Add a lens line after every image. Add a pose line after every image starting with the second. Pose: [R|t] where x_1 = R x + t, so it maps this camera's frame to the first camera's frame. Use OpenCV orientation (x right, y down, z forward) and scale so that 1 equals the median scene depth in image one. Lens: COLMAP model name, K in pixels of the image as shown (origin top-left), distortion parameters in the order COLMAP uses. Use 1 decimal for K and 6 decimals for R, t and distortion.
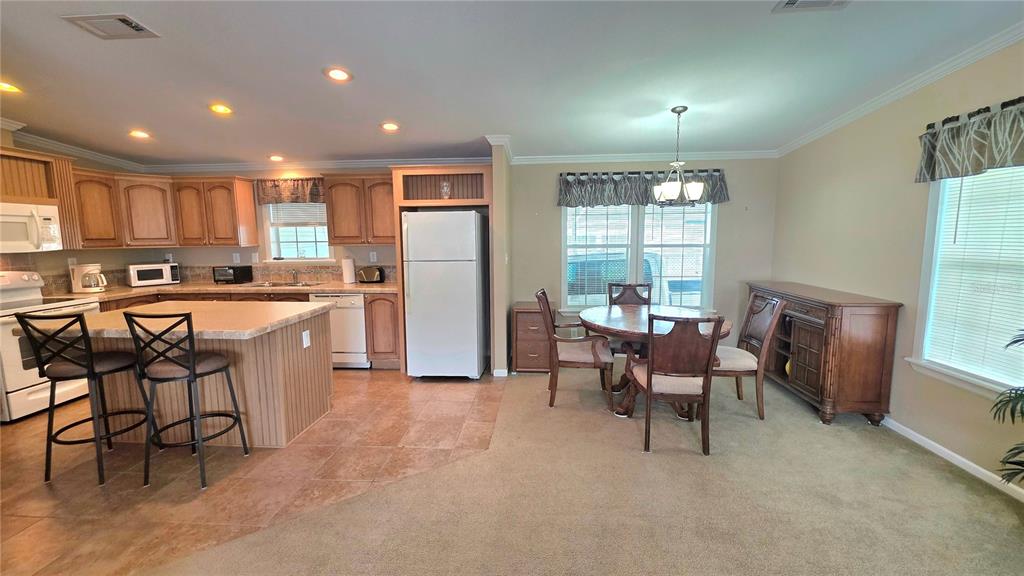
lens RADIAL K [[408.5, 0, 513.7], [0, 408.5, 284.4], [0, 0, 1]] dist [0.000459, 0.000414]
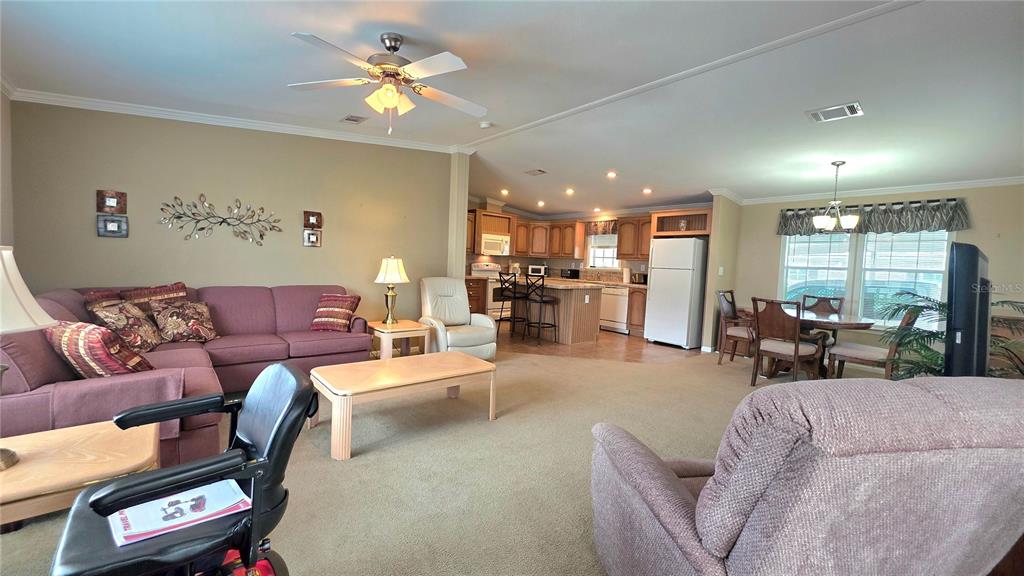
lens RADIAL K [[408.5, 0, 513.7], [0, 408.5, 284.4], [0, 0, 1]] dist [0.000459, 0.000414]
pose [[0.699797, 0.077428, -0.710133, 0.470786], [-0.134310, 0.990640, -0.024343, 0.109446], [0.701602, 0.112413, 0.703646, -0.488400]]
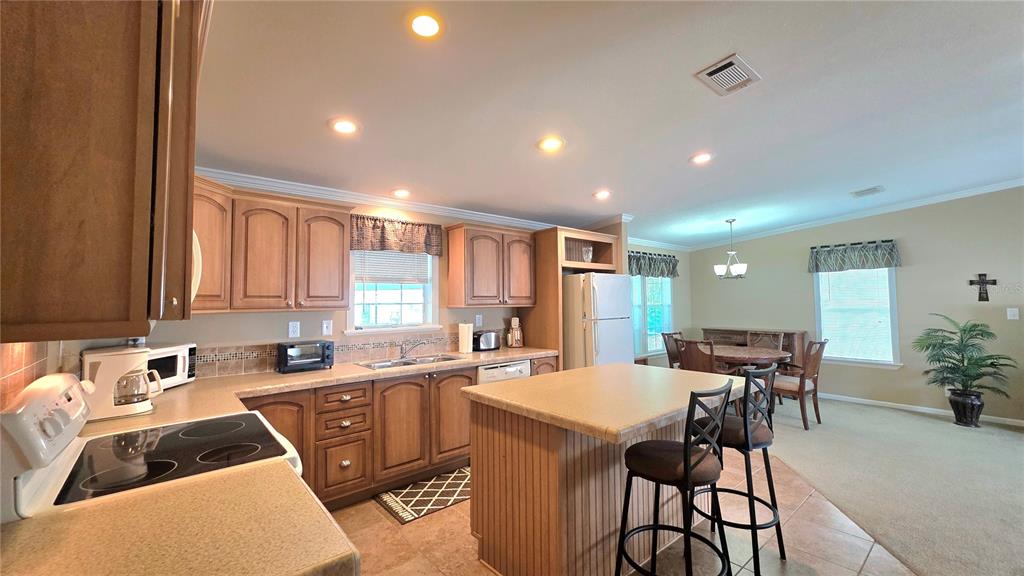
lens RADIAL K [[408.5, 0, 513.7], [0, 408.5, 284.4], [0, 0, 1]] dist [0.000459, 0.000414]
pose [[0.713444, 0.033192, 0.699926, -0.986489], [0.086965, 0.986961, -0.135448, -0.021228], [-0.695295, 0.157503, 0.701255, 0.361539]]
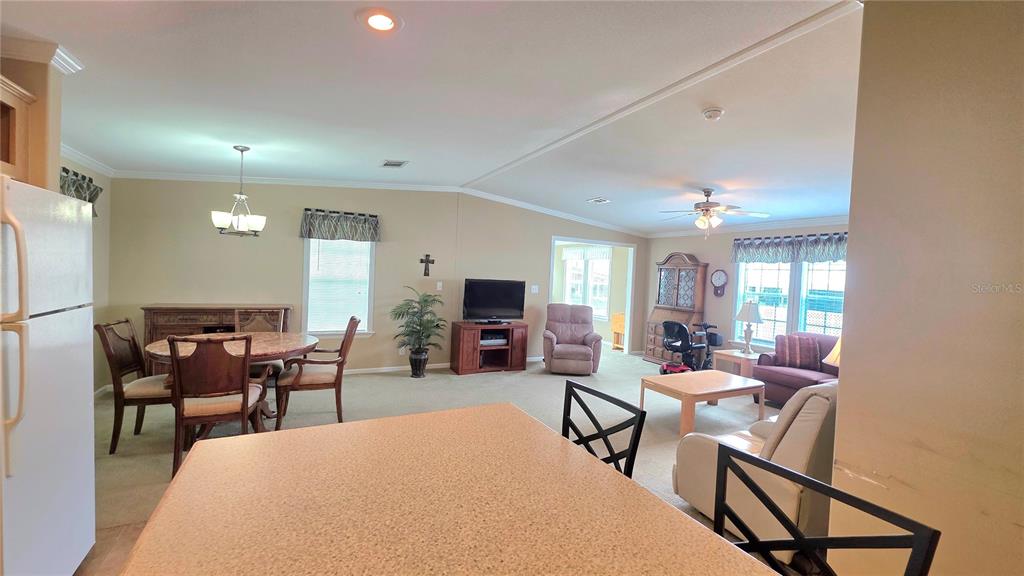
lens RADIAL K [[408.5, 0, 513.7], [0, 408.5, 284.4], [0, 0, 1]] dist [0.000459, 0.000414]
pose [[-0.527898, -0.034896, 0.848591, -0.673501], [0.062433, 0.994858, 0.079750, -0.077199], [-0.847010, 0.095080, -0.523004, 0.721626]]
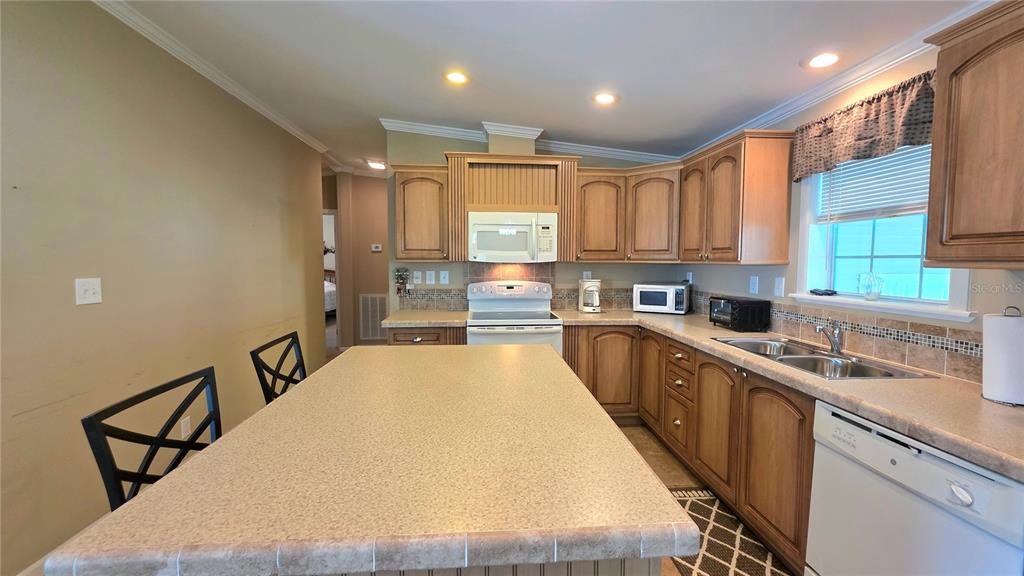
lens RADIAL K [[408.5, 0, 513.7], [0, 408.5, 284.4], [0, 0, 1]] dist [0.000459, 0.000414]
pose [[0.147164, 0.069964, -0.986635, -0.193998], [-0.124958, 0.990818, 0.051622, -0.059167], [0.981187, 0.115691, 0.154555, 0.661620]]
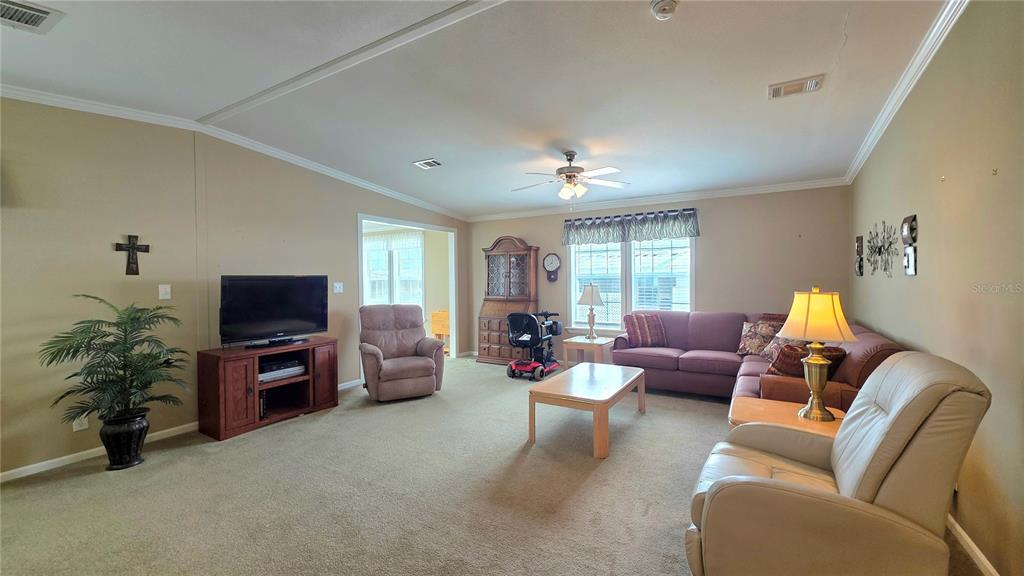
lens RADIAL K [[409.1, 0, 515.7], [0, 409.1, 284.0], [0, 0, 1]] dist [0.002051, 0.000212]
pose [[-0.892653, 0.014092, 0.450524, -0.333576], [0.074294, 0.990441, 0.116223, -0.033799], [-0.444579, 0.137219, -0.885167, 0.609545]]
